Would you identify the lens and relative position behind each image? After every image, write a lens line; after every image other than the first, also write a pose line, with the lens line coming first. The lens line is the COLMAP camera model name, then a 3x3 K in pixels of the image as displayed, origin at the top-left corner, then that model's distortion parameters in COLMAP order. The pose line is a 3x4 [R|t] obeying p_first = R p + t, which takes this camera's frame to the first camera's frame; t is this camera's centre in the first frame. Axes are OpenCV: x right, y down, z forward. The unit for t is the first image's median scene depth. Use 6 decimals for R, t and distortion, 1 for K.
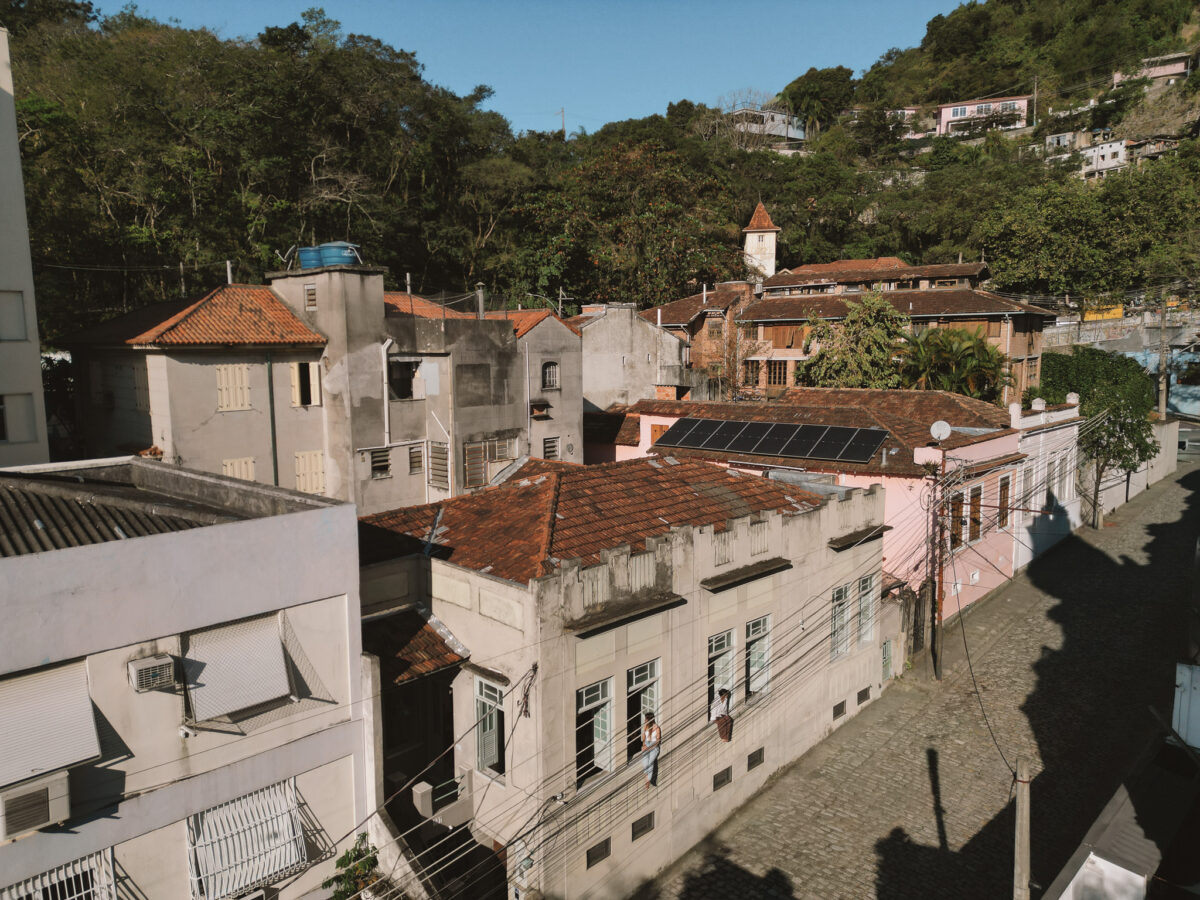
lens RADIAL K [[830.6, 0, 600.0], [0, 830.6, 450.0], [0, 0, 1]] dist [0.109932, -0.122214]
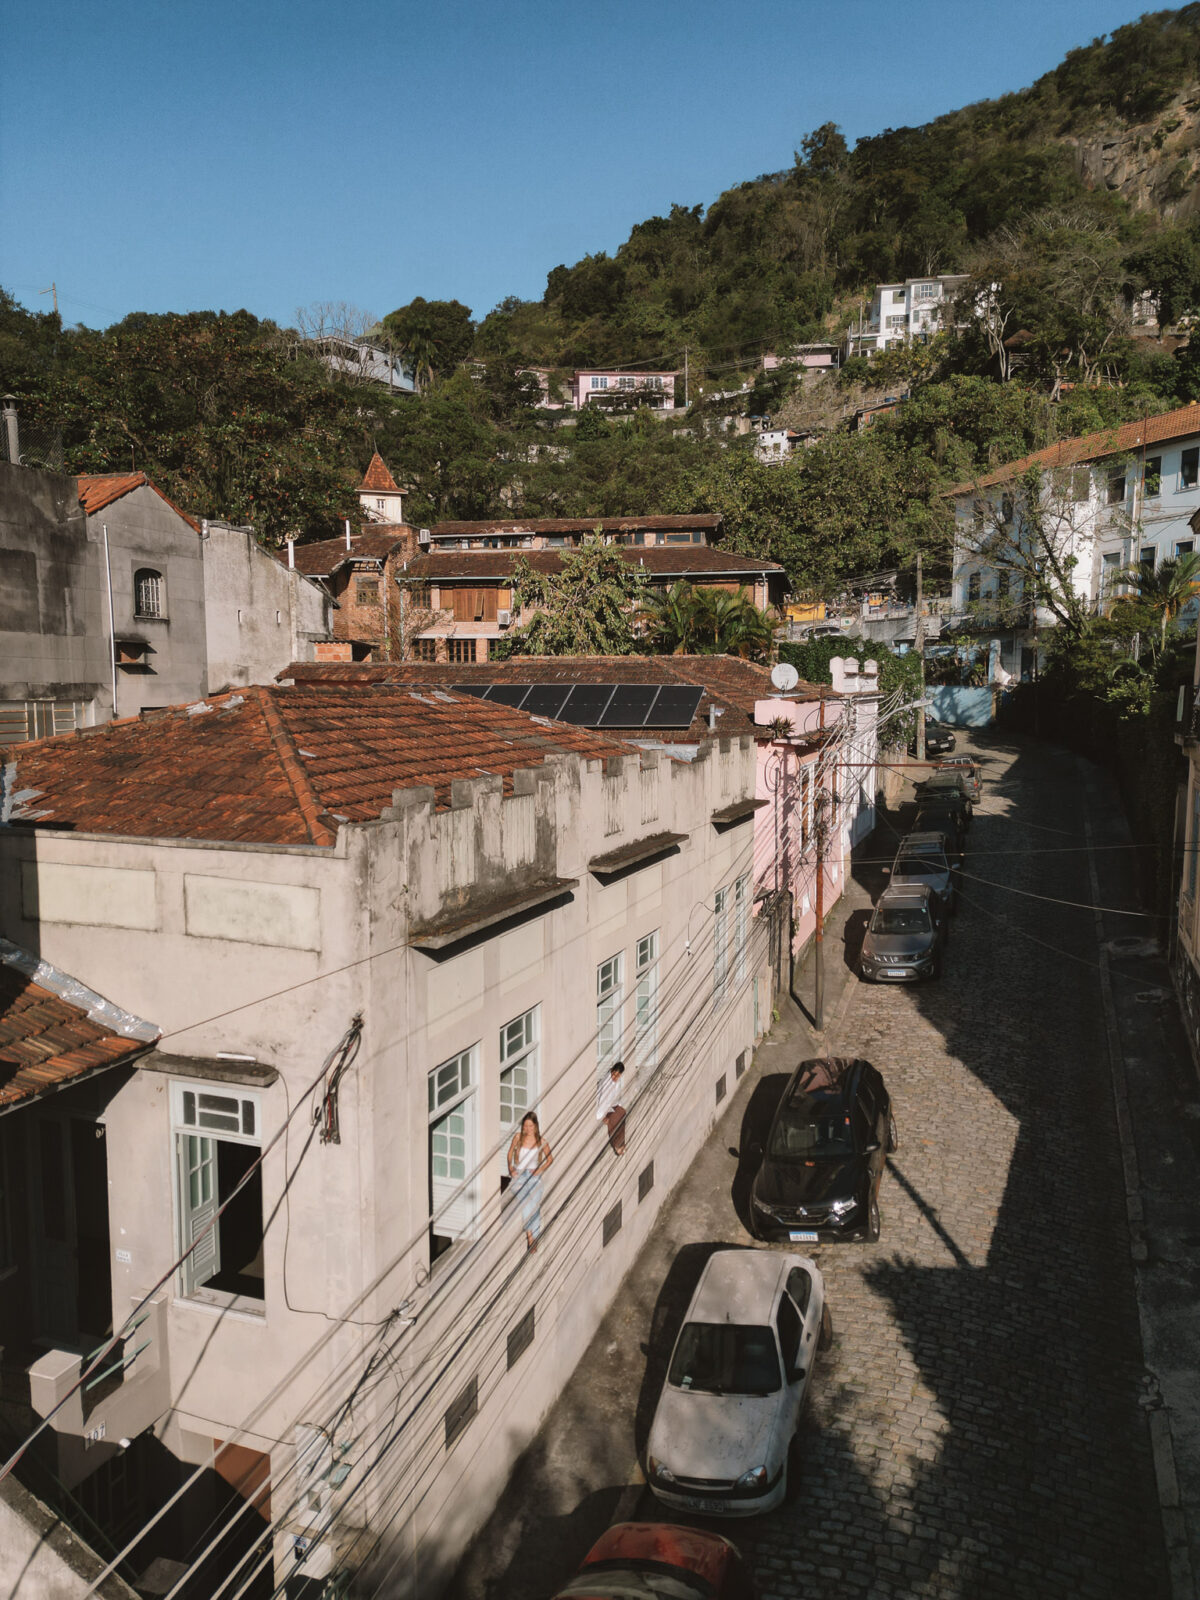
lens RADIAL K [[1107.5, 0, 600.0], [0, 1107.5, 800.0], [0, 0, 1]] dist [0.109932, -0.122214]
pose [[0.913833, -0.033946, 0.404668, -0.064072], [0.045122, 0.998817, -0.018108, 0.051556], [-0.403575, 0.034807, 0.914284, 0.132494]]
